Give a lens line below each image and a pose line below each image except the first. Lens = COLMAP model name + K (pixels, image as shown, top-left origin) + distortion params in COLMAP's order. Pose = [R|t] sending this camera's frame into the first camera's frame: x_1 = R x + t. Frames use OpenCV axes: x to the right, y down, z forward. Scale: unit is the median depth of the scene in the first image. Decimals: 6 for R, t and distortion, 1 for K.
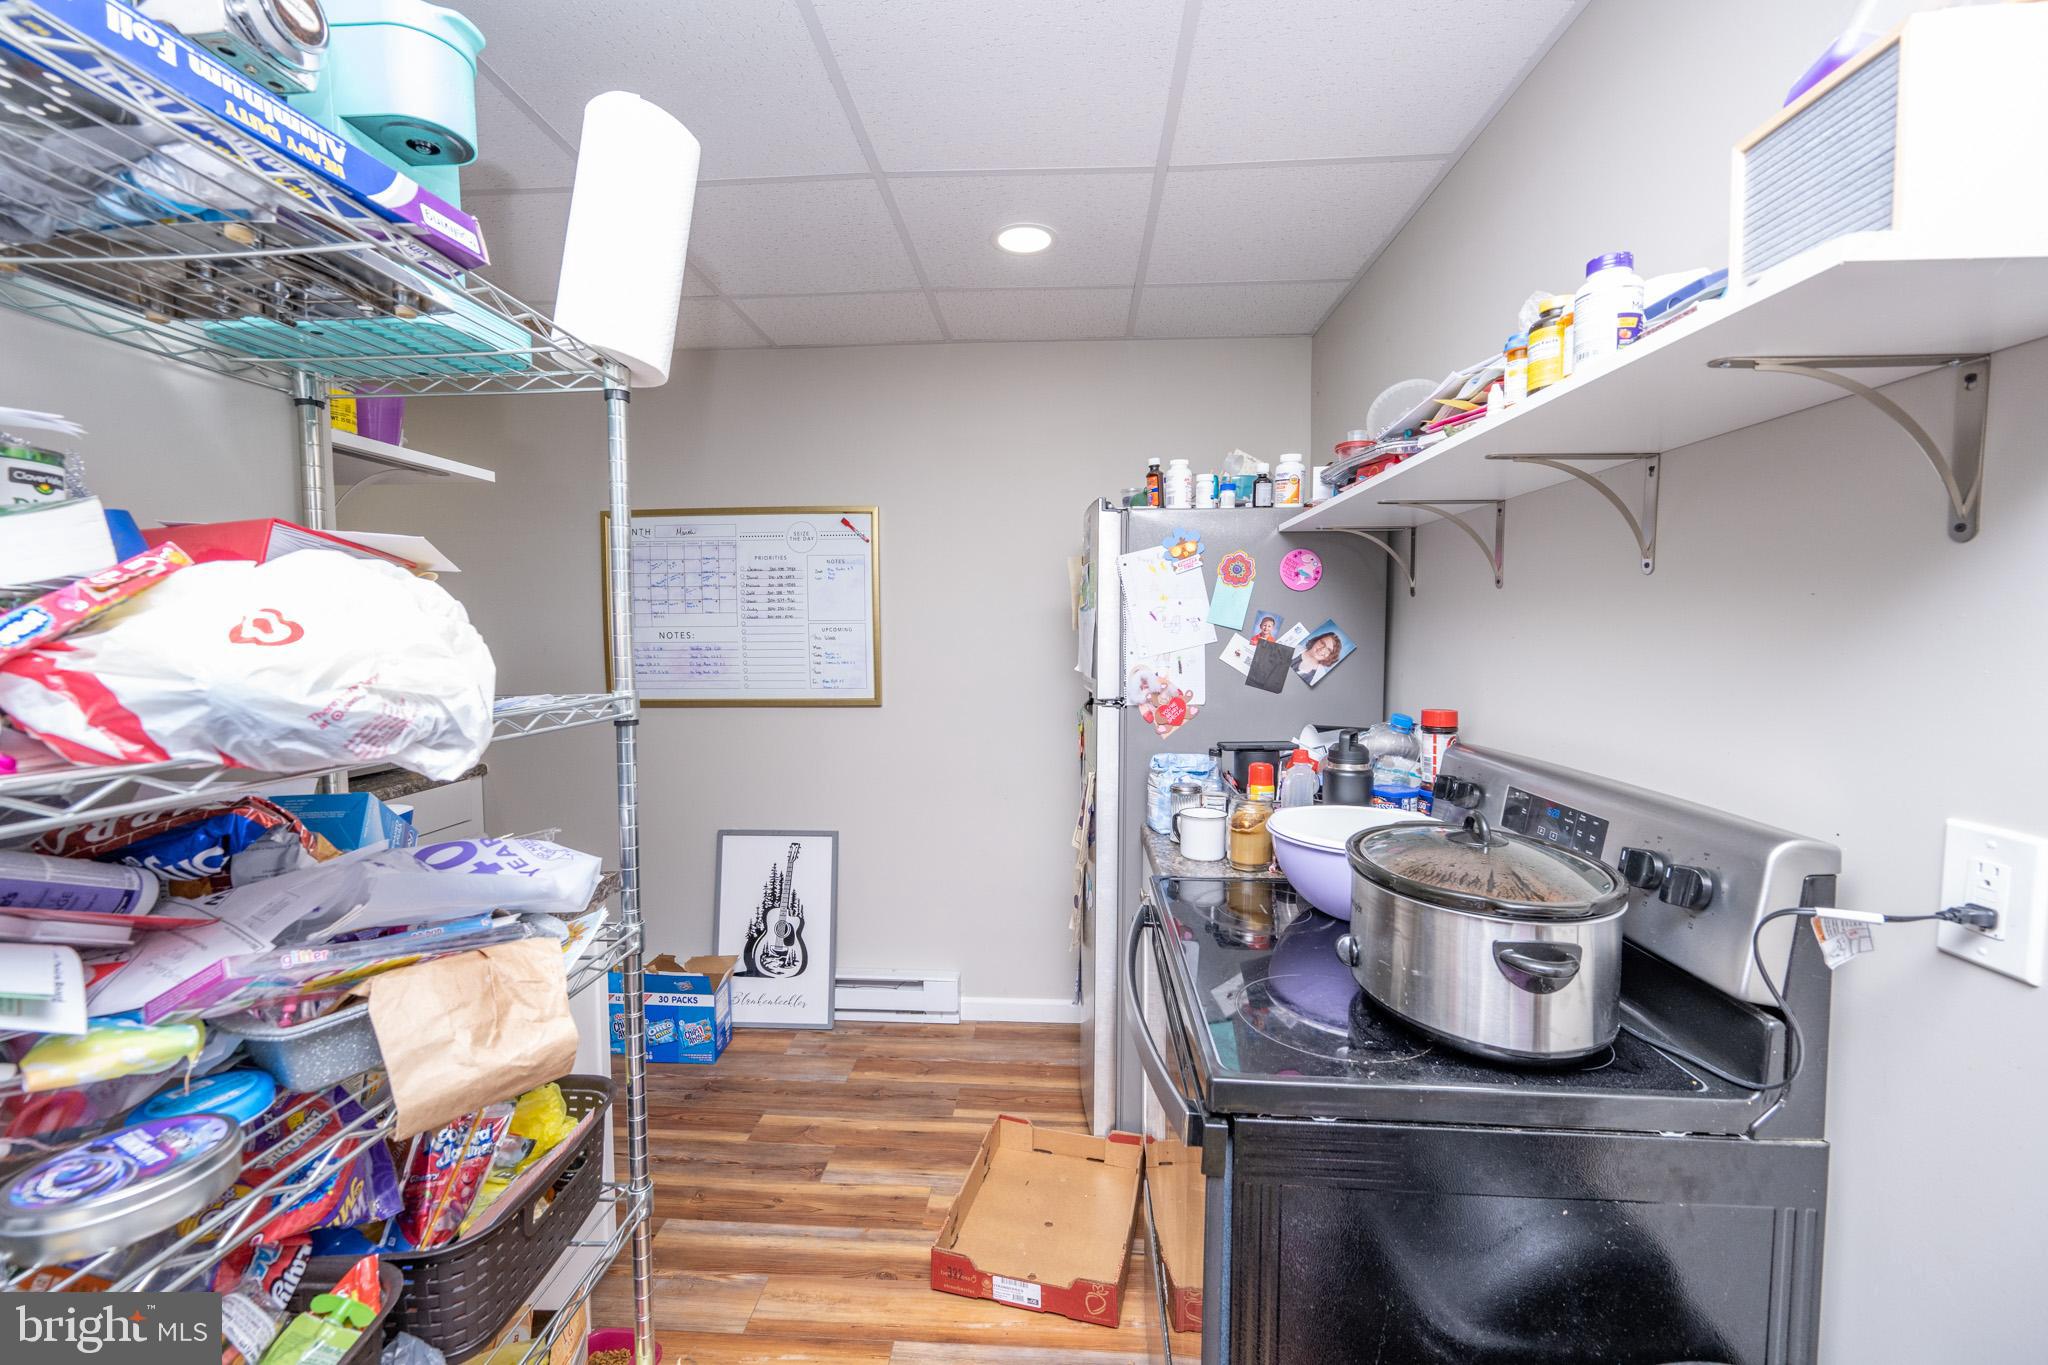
lens RADIAL K [[843.8, 0, 1020.0], [0, 843.8, 678.4], [0, 0, 1]] dist [0.001799, -0.001246]
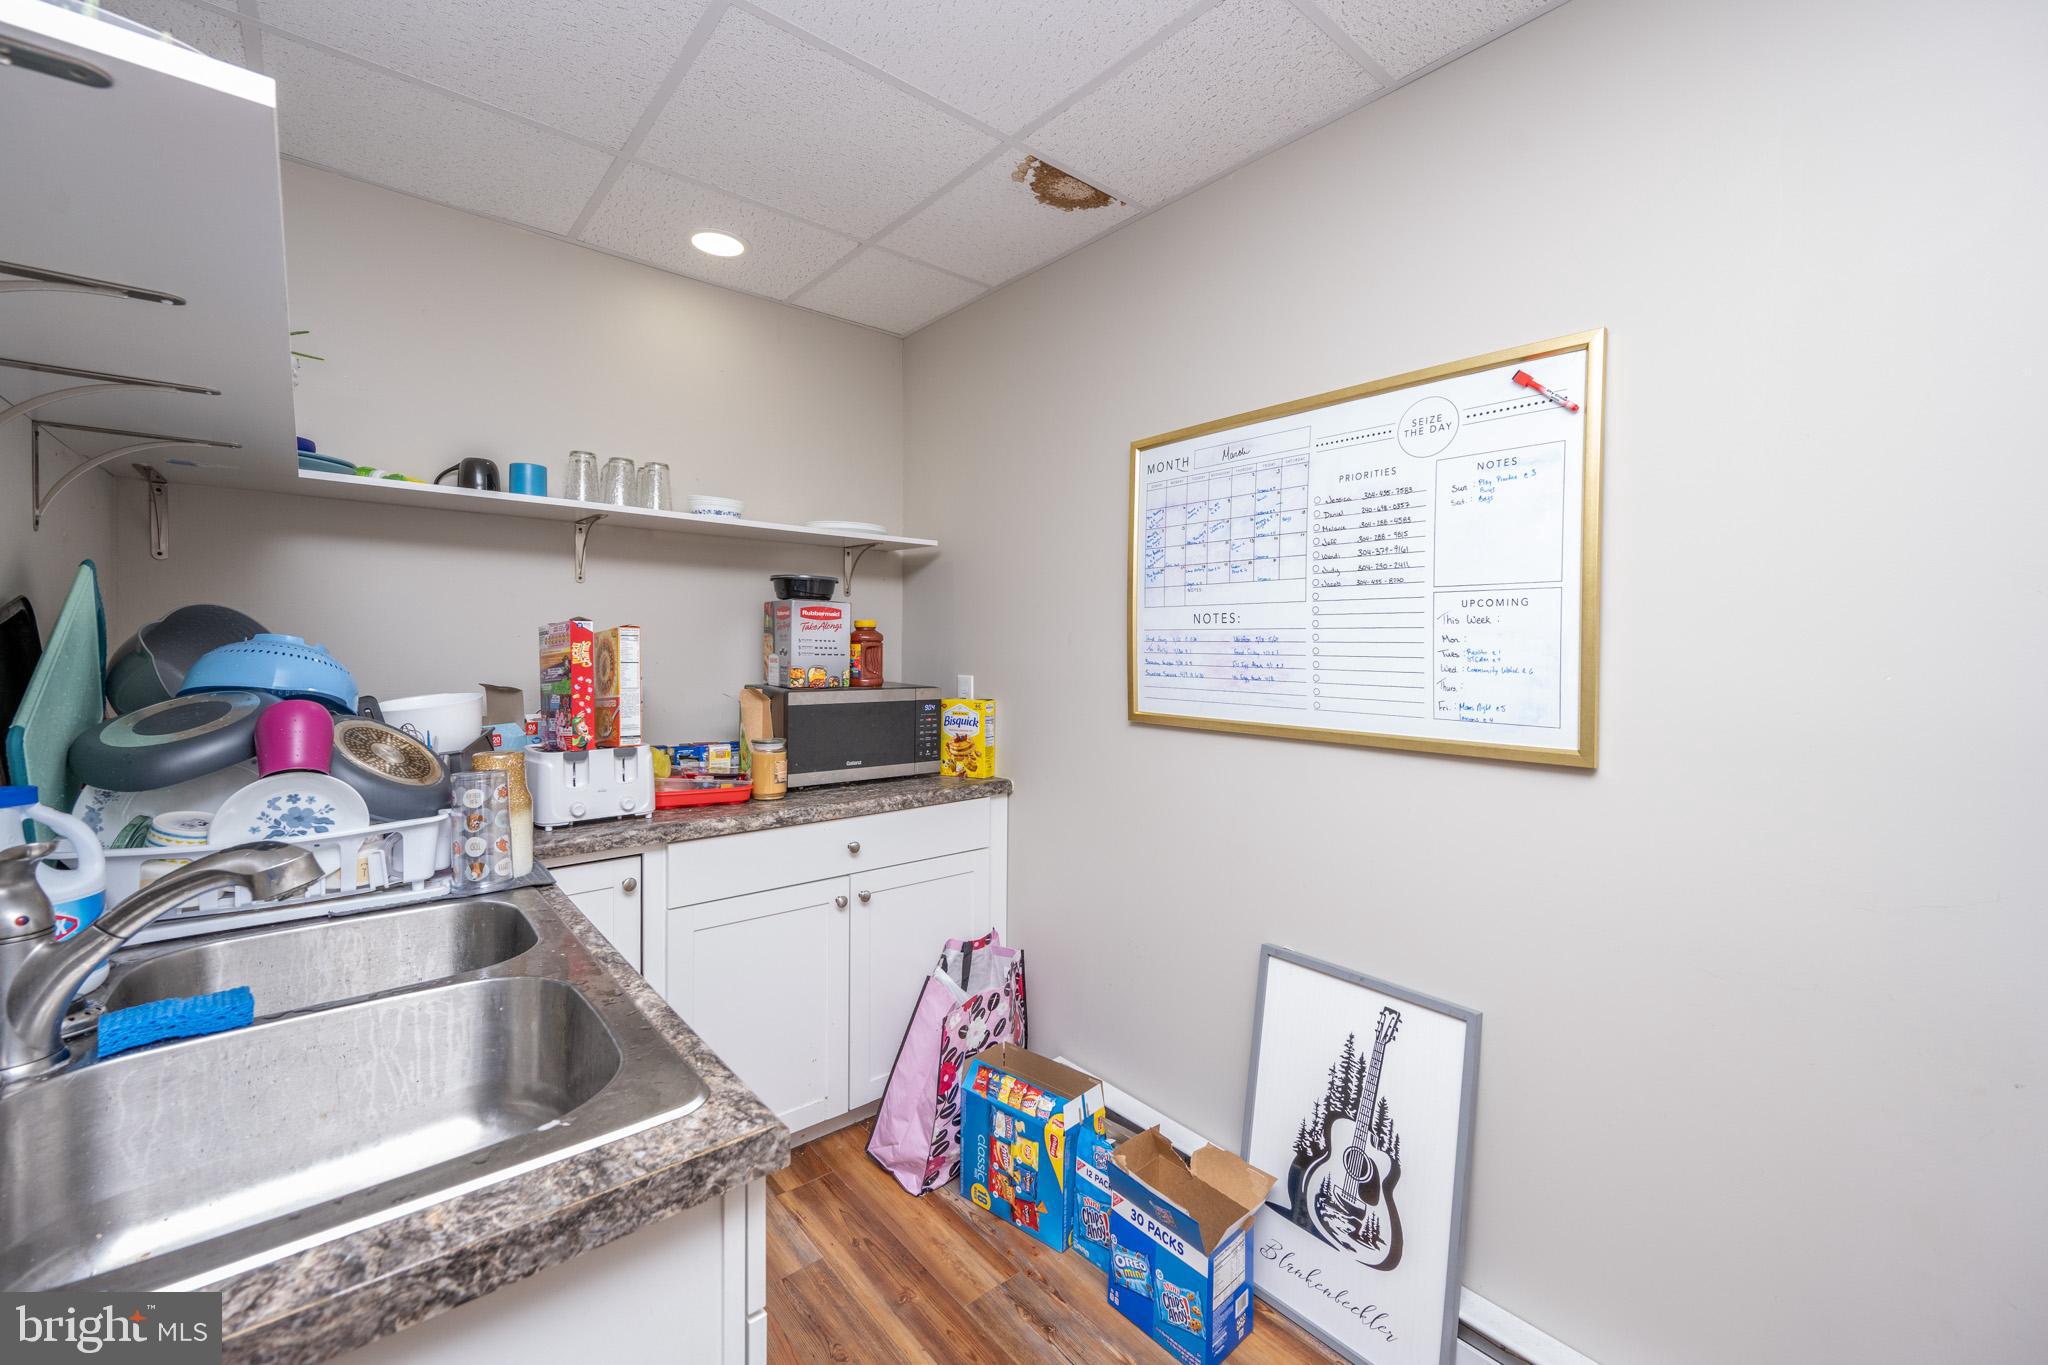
lens RADIAL K [[843.8, 0, 1013.3], [0, 843.8, 658.1], [0, 0, 1]] dist [0.001799, -0.001246]
pose [[0.691483, 0.025862, -0.721930, -0.054724], [-0.058004, 0.998120, -0.019802, 0.000148], [0.720061, 0.055567, 0.691683, 0.456942]]
